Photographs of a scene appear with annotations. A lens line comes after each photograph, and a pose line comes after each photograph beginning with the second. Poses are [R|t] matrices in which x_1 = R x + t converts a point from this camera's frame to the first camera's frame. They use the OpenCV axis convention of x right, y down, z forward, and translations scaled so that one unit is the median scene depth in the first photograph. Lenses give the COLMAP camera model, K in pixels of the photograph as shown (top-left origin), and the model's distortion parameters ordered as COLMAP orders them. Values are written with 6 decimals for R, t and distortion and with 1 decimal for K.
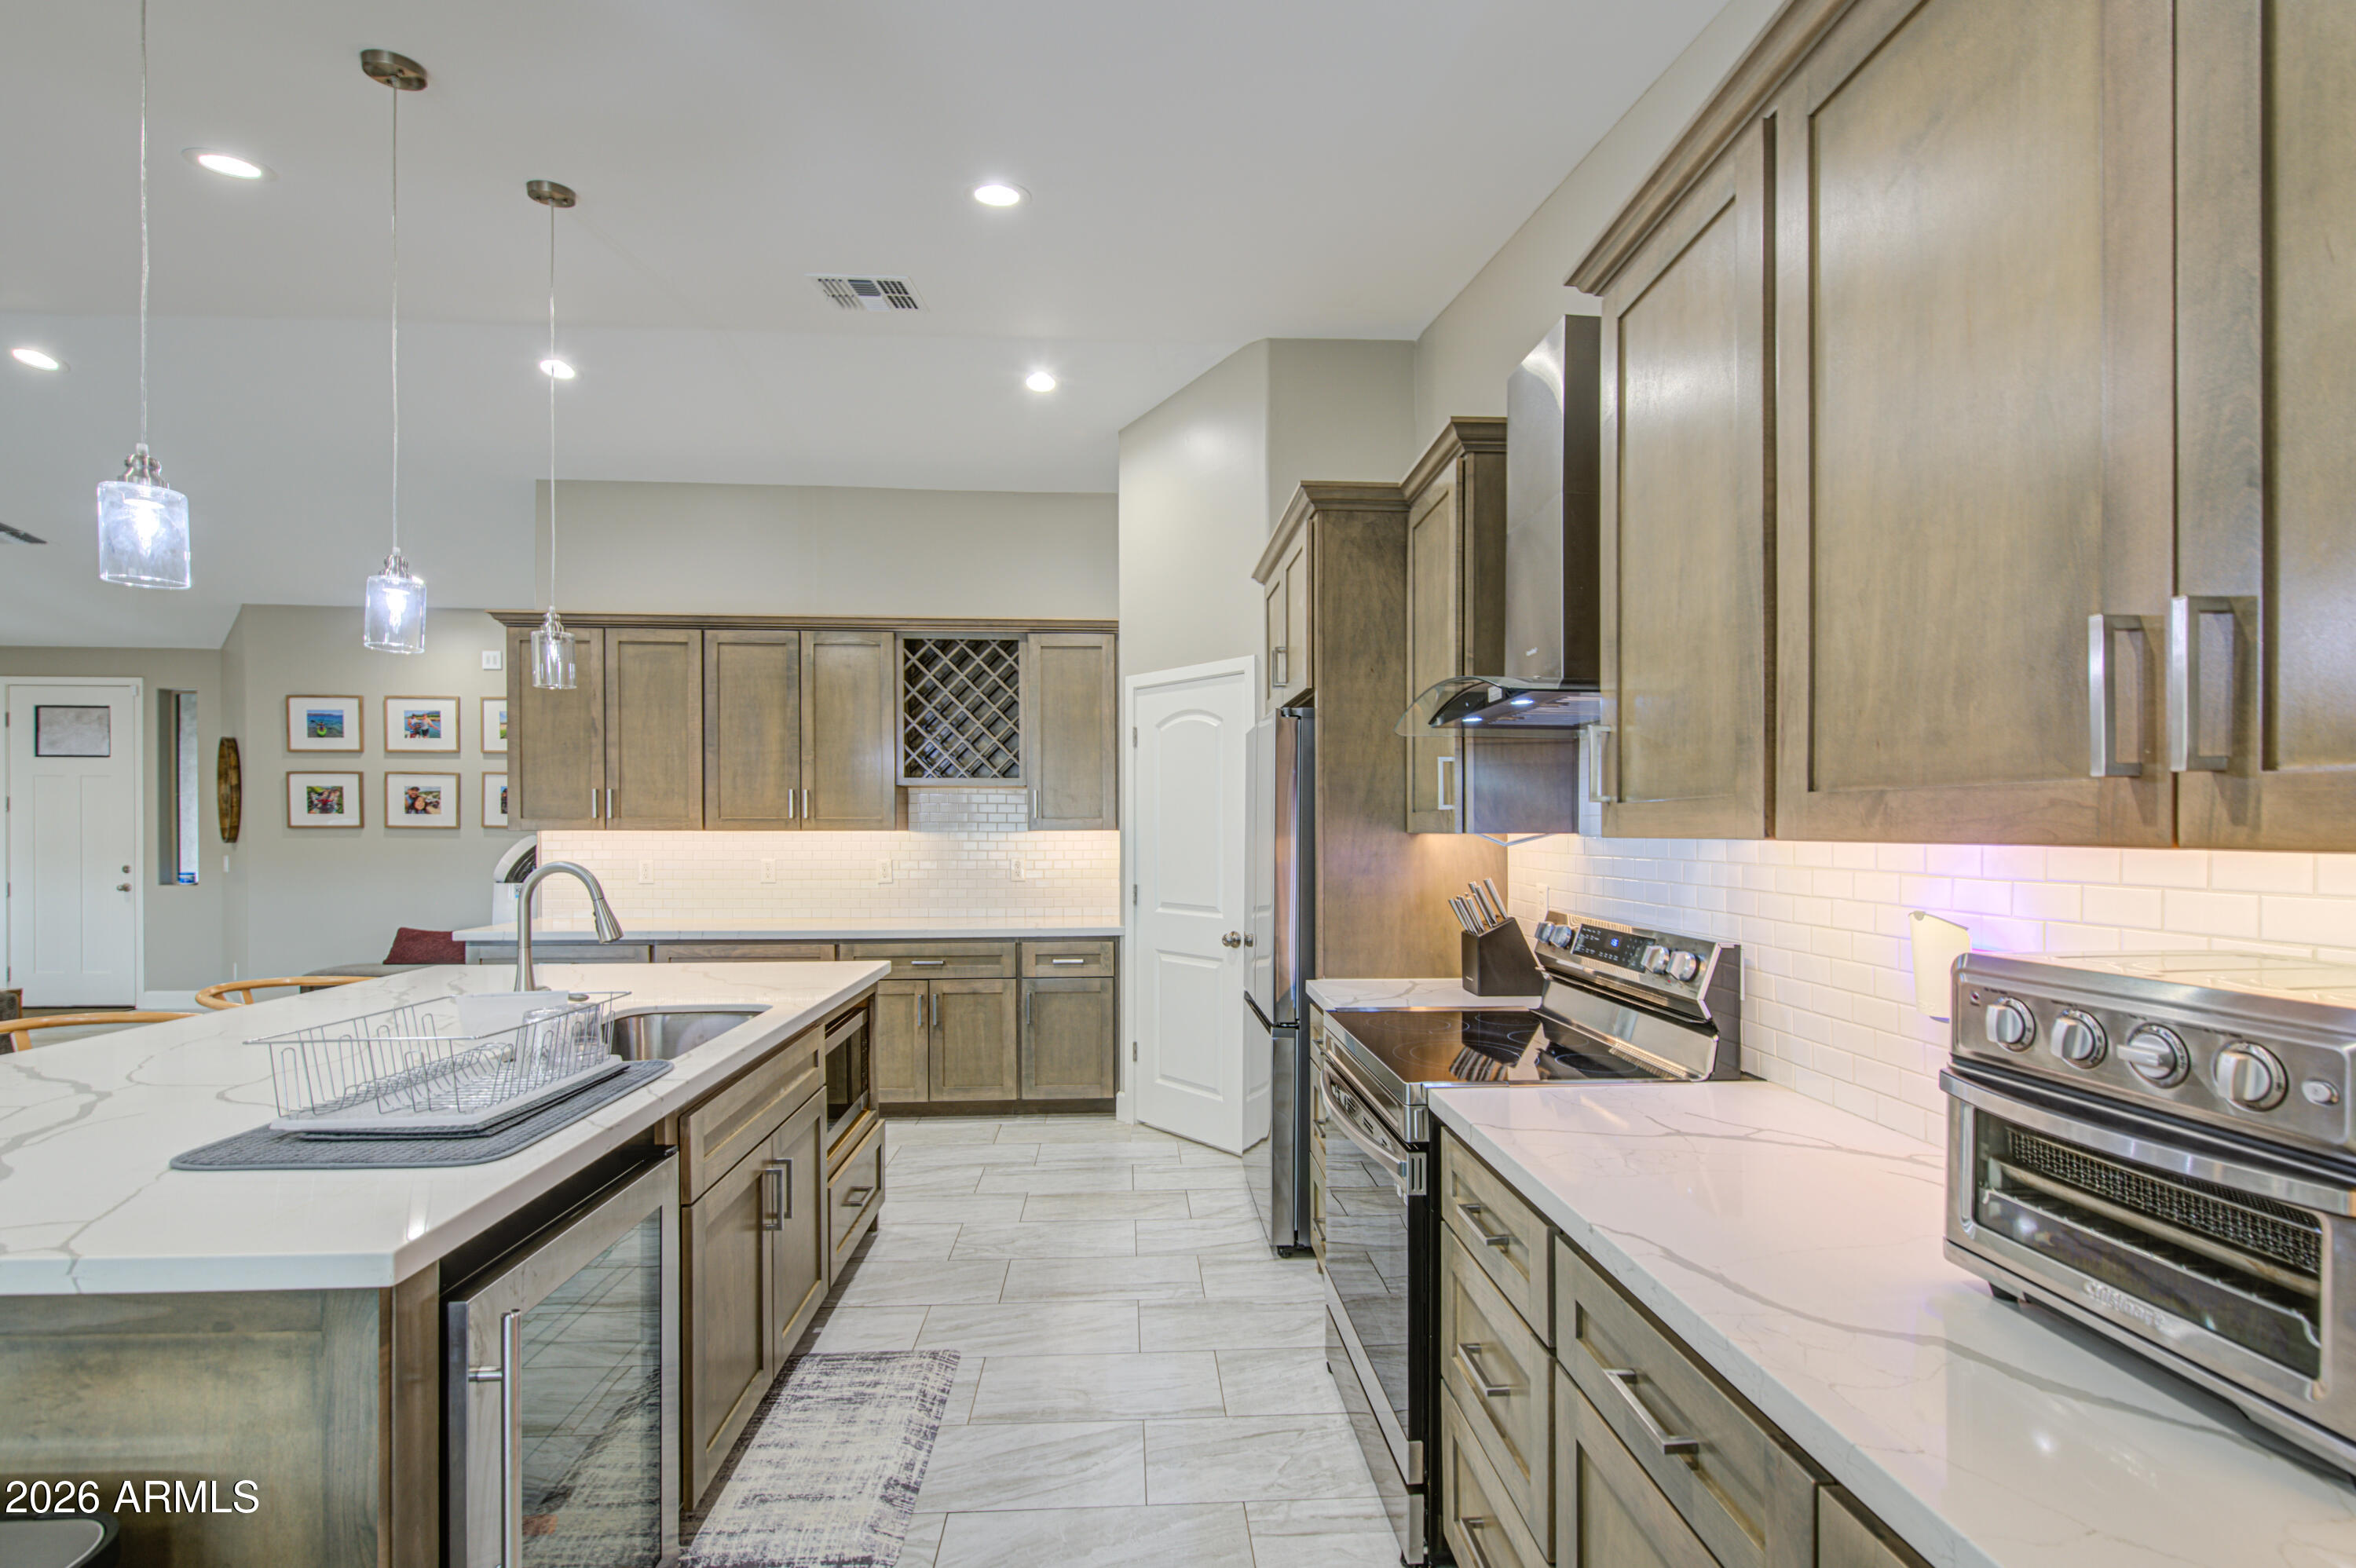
lens RADIAL K [[1011.2, 0, 1183.6], [0, 1011.2, 831.0], [0, 0, 1]] dist [0.002501, 0.000010]
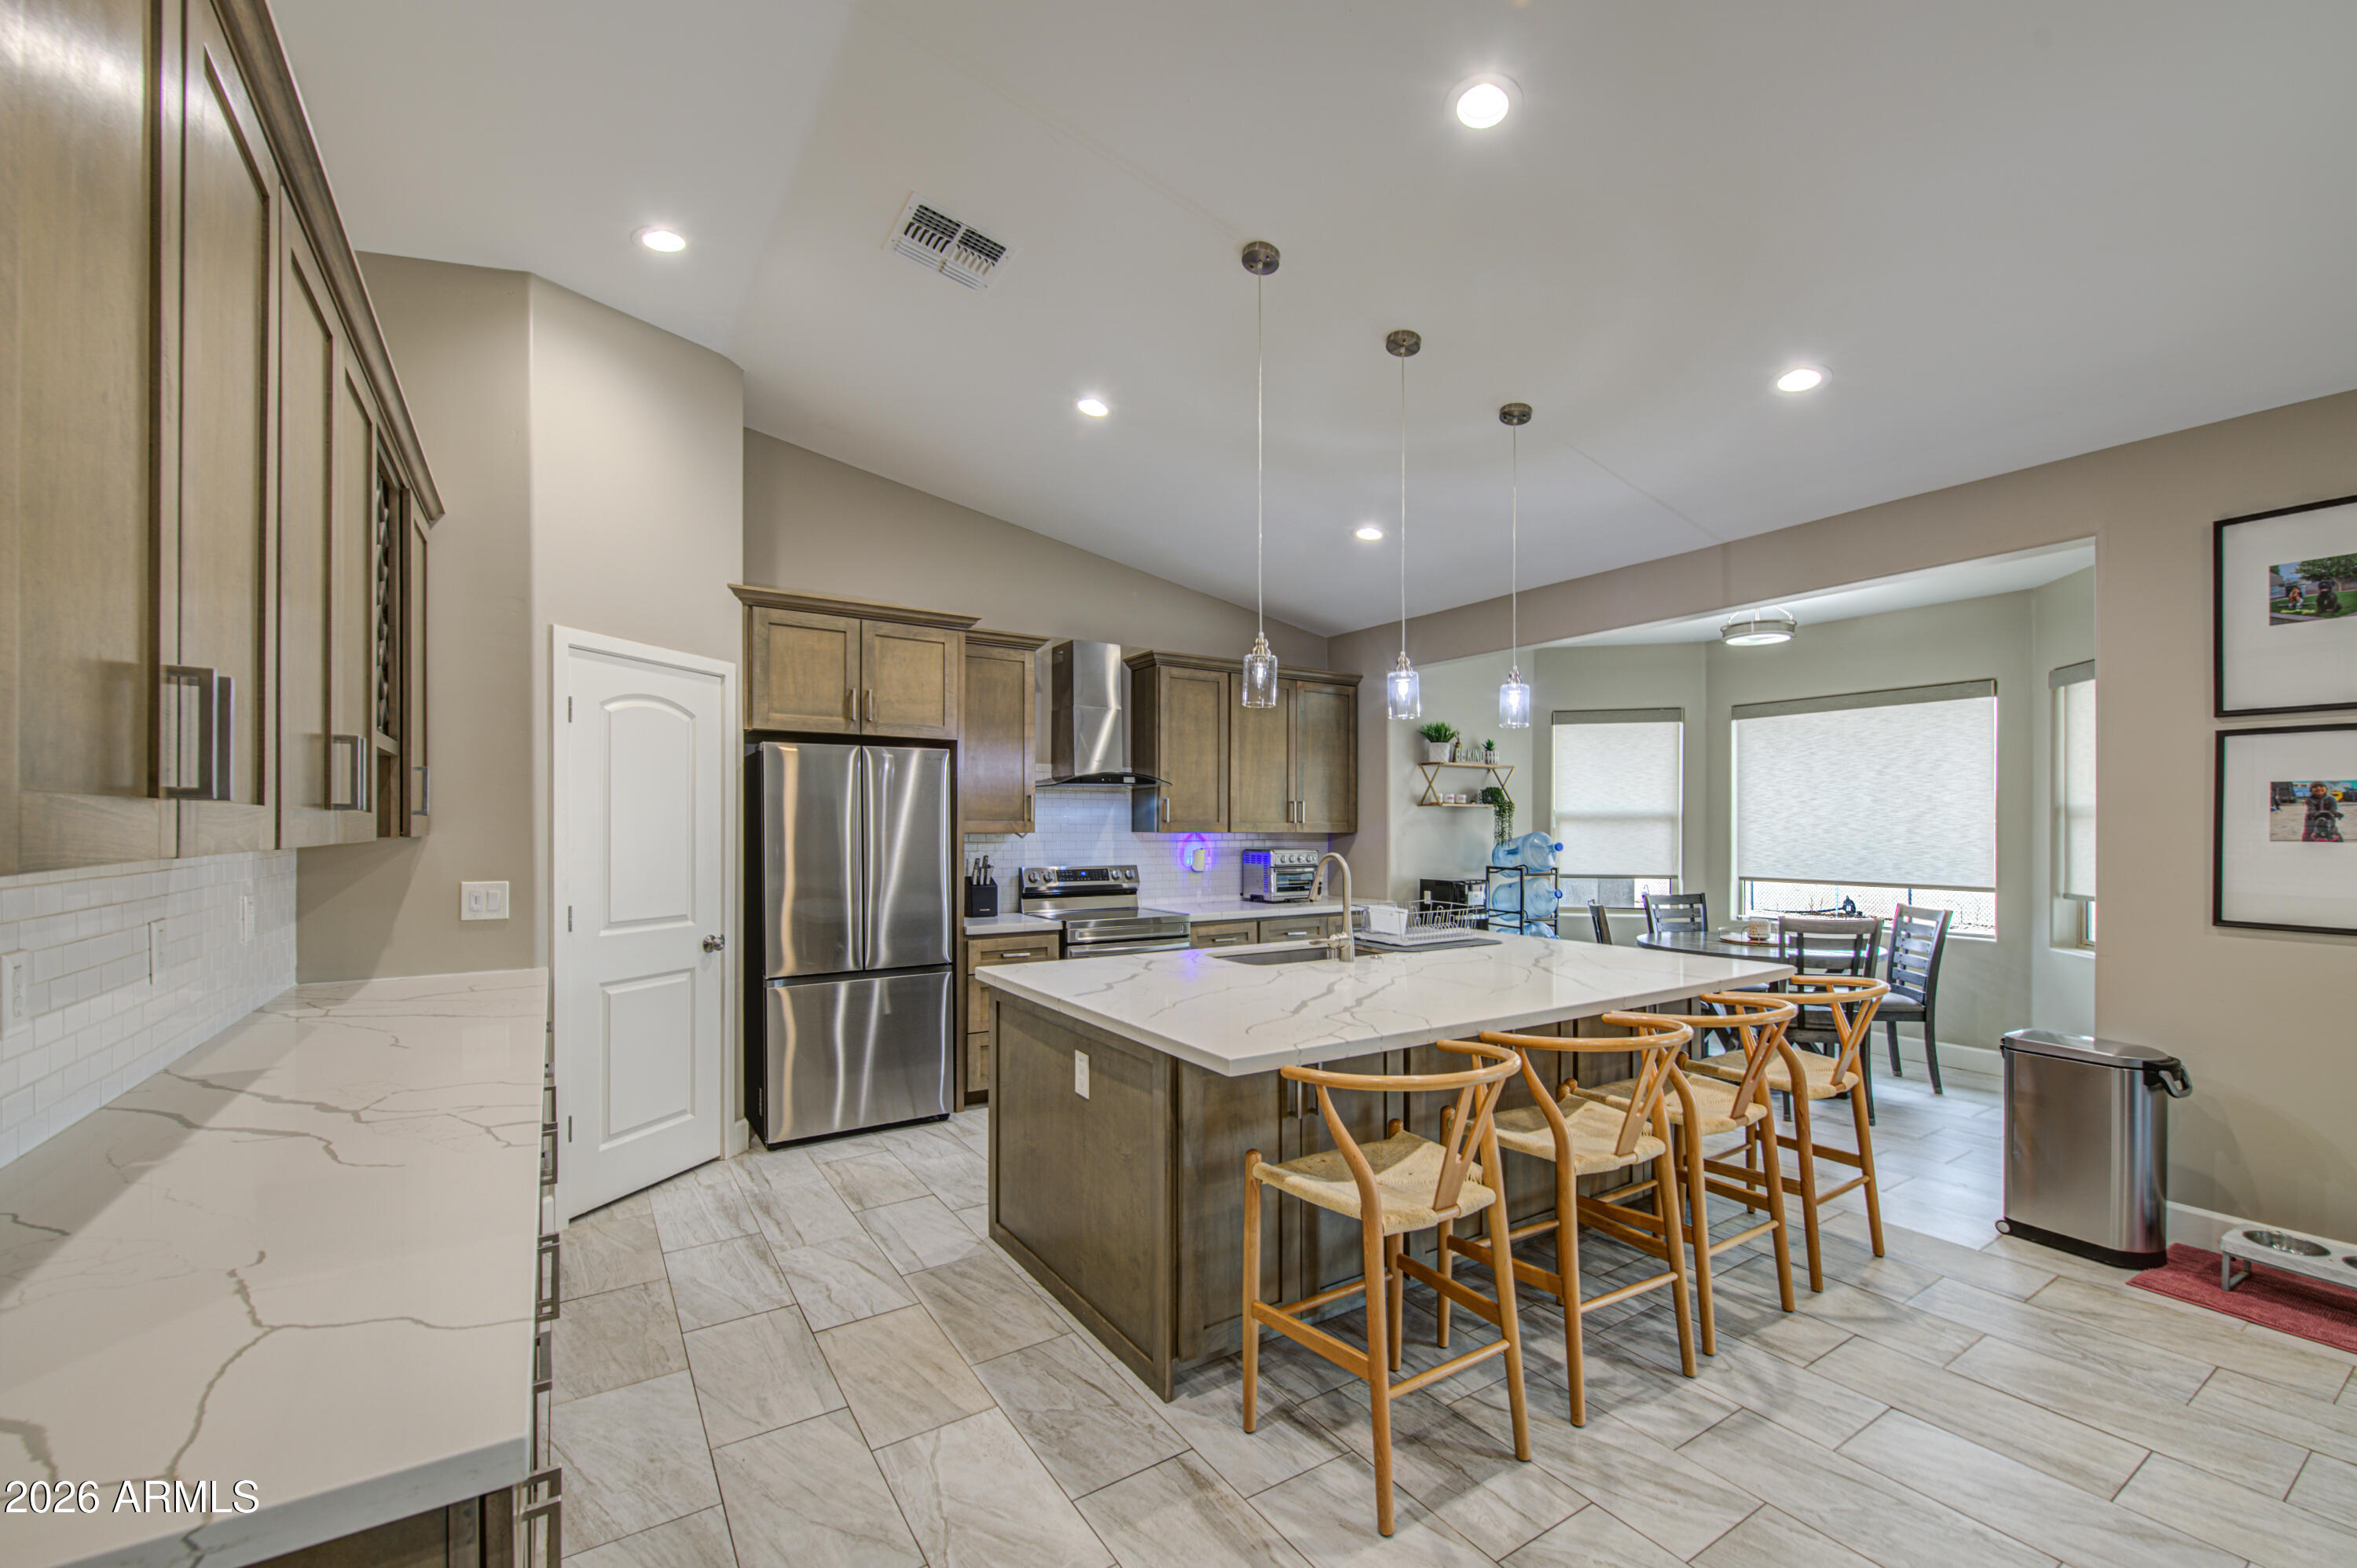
lens RADIAL K [[975.0, 0, 1206.1], [0, 975.0, 826.4], [0, 0, 1]] dist [0.002248, 0.000101]
pose [[-0.503805, -0.000811, 0.863817, -0.907522], [0.000355, 0.999999, 0.001146, -0.006846], [-0.863817, 0.000885, -0.503805, 0.950584]]
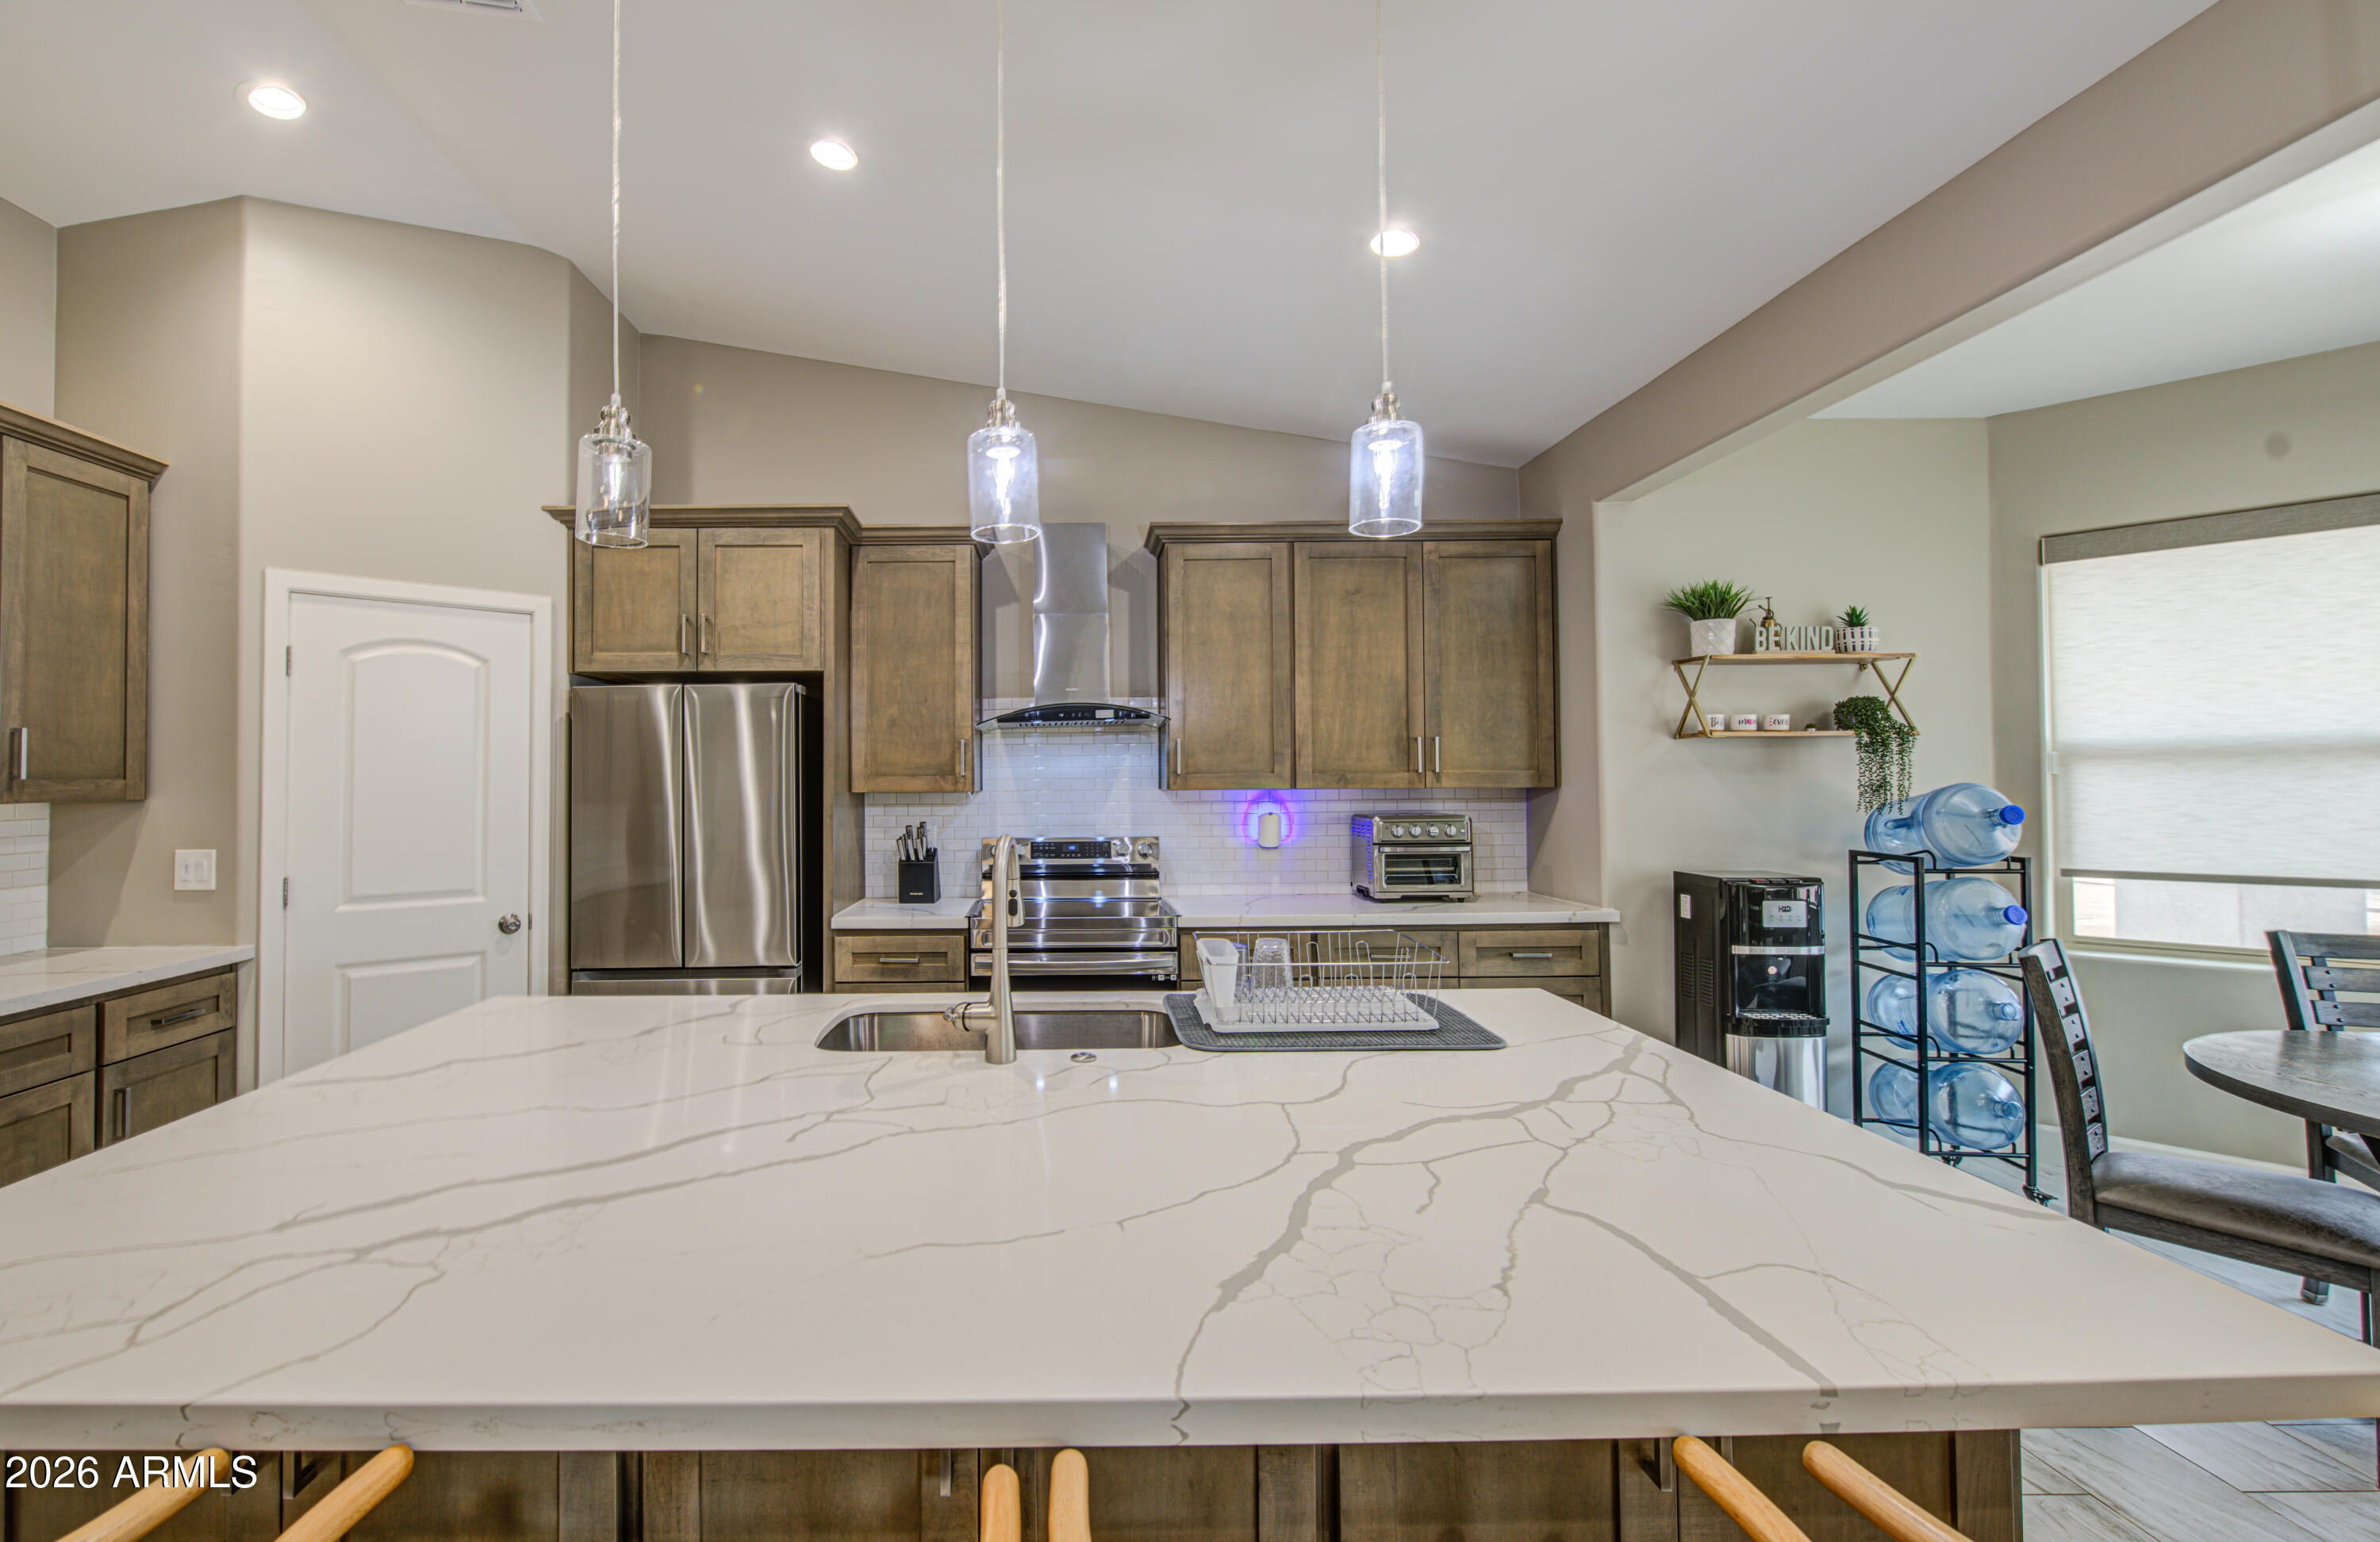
lens RADIAL K [[1007.6, 0, 1039.4], [0, 1007.6, 763.2], [0, 0, 1]] dist [-0.000750, -0.000174]
pose [[0.061361, 0.017339, 0.997965, -0.688877], [0.011615, 0.999769, -0.018084, -0.006027], [-0.998048, 0.012701, 0.061145, 0.449223]]
